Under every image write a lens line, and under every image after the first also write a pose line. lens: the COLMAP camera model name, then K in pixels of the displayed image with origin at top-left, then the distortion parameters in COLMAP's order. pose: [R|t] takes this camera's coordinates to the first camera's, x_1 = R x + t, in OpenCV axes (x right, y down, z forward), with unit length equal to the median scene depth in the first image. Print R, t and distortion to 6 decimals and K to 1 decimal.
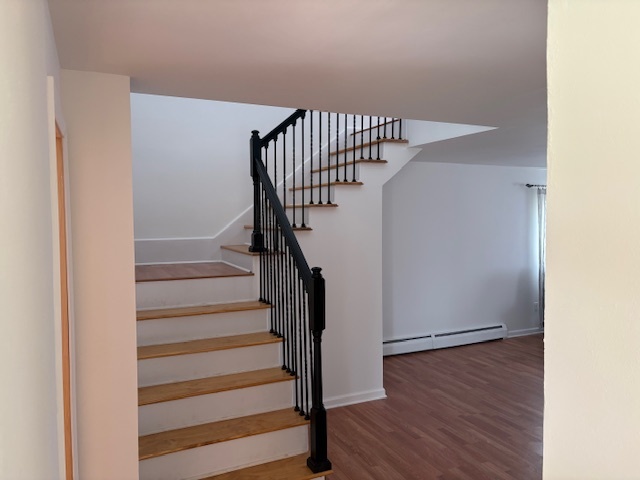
lens RADIAL K [[490.2, 0, 316.5], [0, 490.2, 243.4], [0, 0, 1]] dist [0.024646, -0.007834]
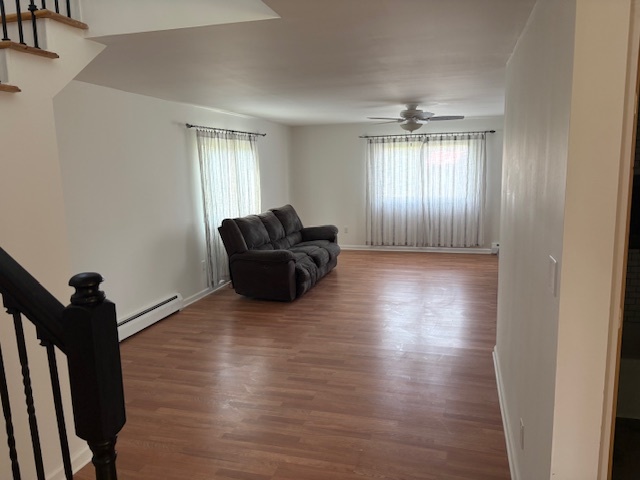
lens RADIAL K [[490.2, 0, 318.9], [0, 490.2, 243.4], [0, 0, 1]] dist [0.024646, -0.007834]
pose [[0.664954, -0.139952, 0.733655, -0.081206], [0.075148, 0.989839, 0.120710, -0.003467], [-0.743095, -0.025134, 0.668714, 0.339066]]
